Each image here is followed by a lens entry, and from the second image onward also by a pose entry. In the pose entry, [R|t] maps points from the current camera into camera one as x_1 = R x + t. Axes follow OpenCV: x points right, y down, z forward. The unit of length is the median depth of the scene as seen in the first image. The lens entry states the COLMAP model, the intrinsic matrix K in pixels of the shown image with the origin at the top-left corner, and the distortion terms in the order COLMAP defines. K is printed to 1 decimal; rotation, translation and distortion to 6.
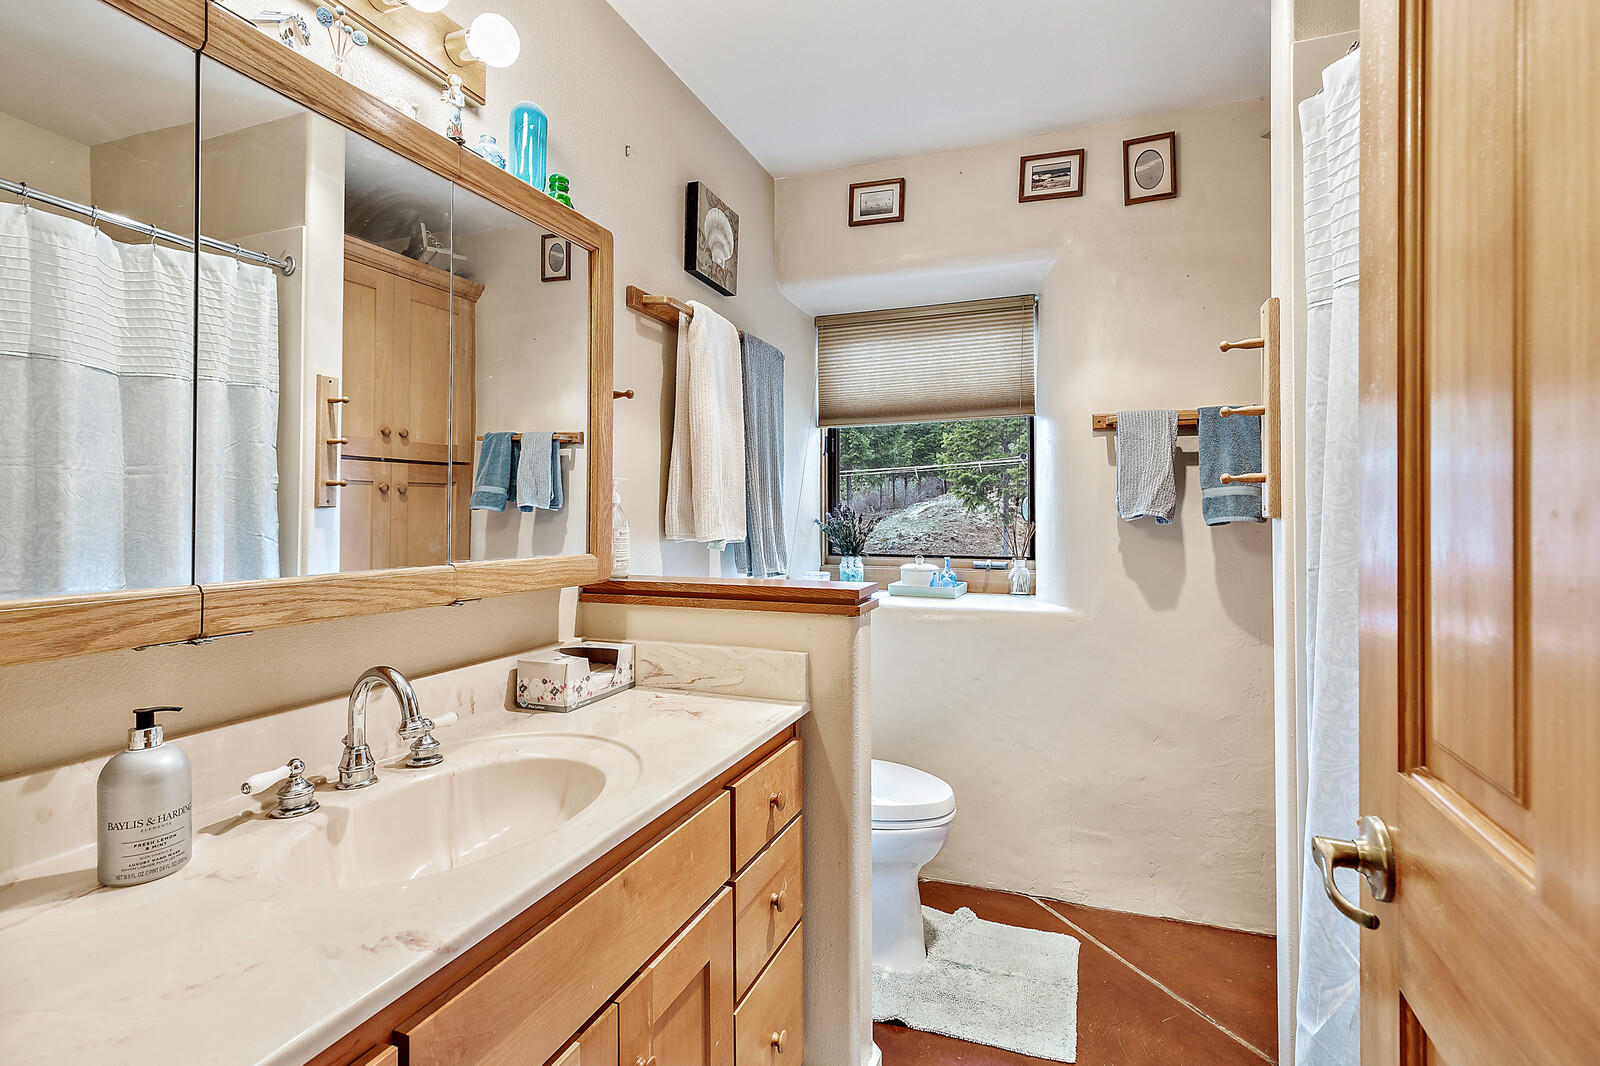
lens RADIAL K [[744.7, 0, 810.0], [0, 744.7, 506.9], [0, 0, 1]] dist [0.004394, -0.000508]
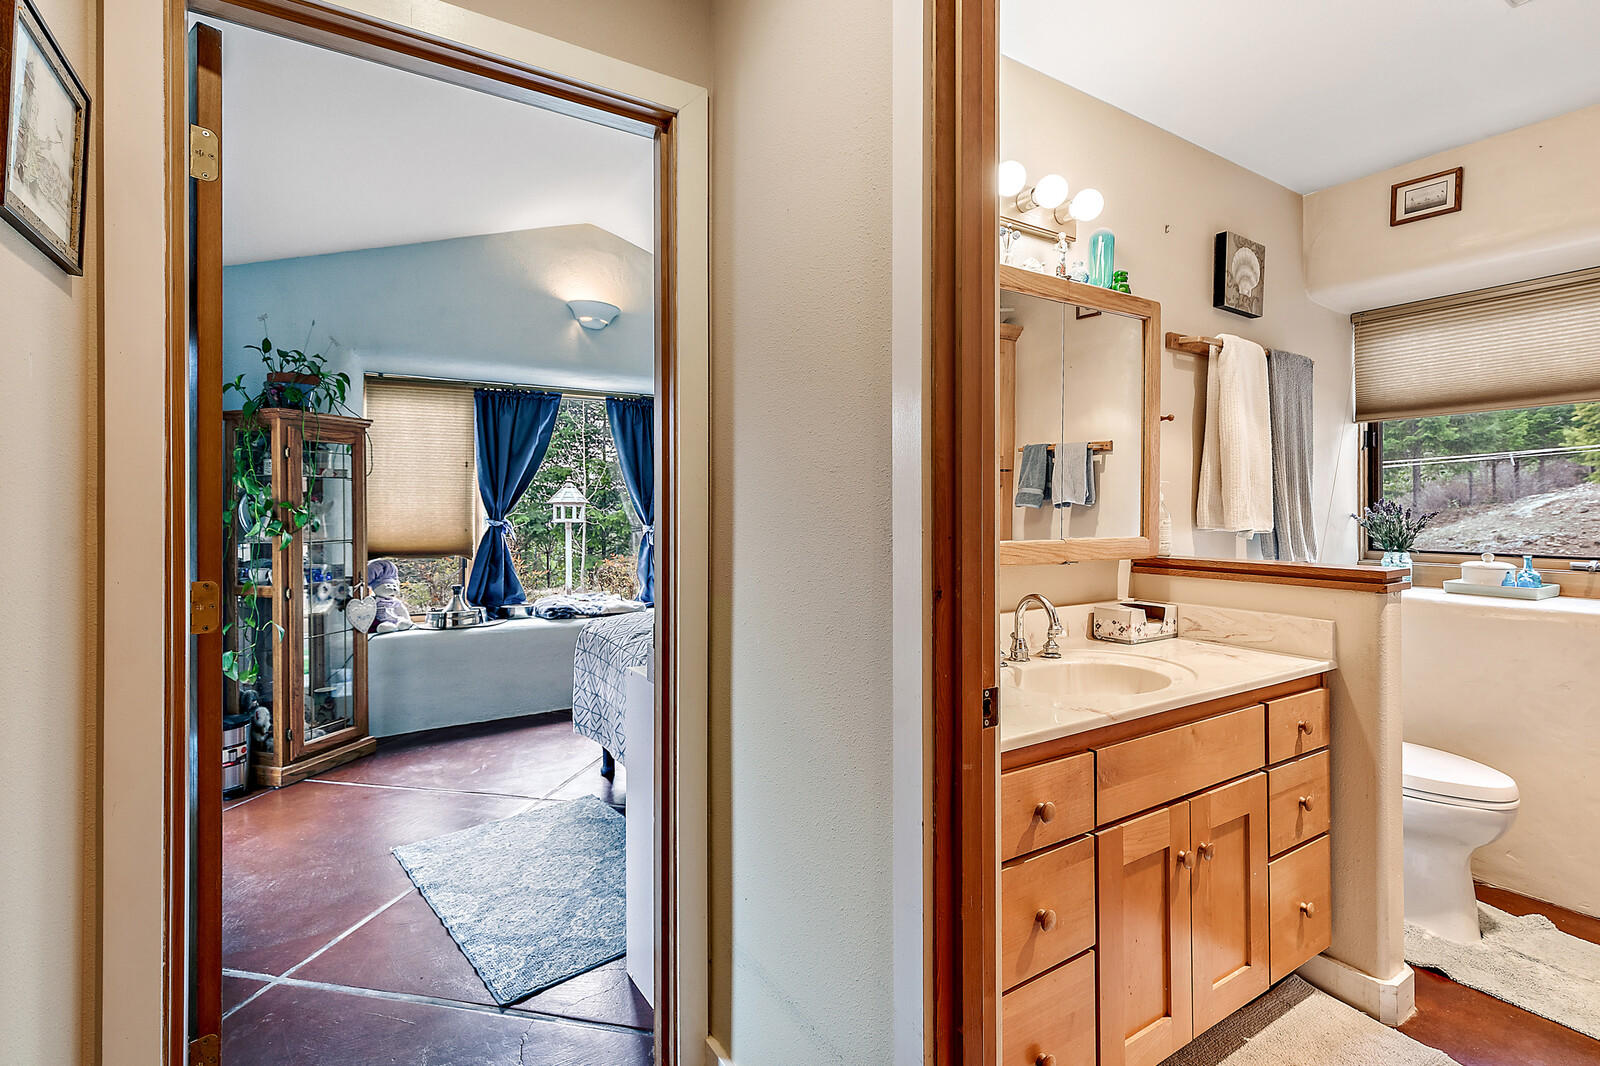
lens RADIAL K [[744.7, 0, 810.0], [0, 744.7, 506.9], [0, 0, 1]] dist [0.004394, -0.000508]
pose [[0.806549, -0.000330, -0.591168, 0.020157], [0.003954, 0.999980, 0.004836, -0.001651], [0.591154, -0.006238, 0.806534, -0.385076]]
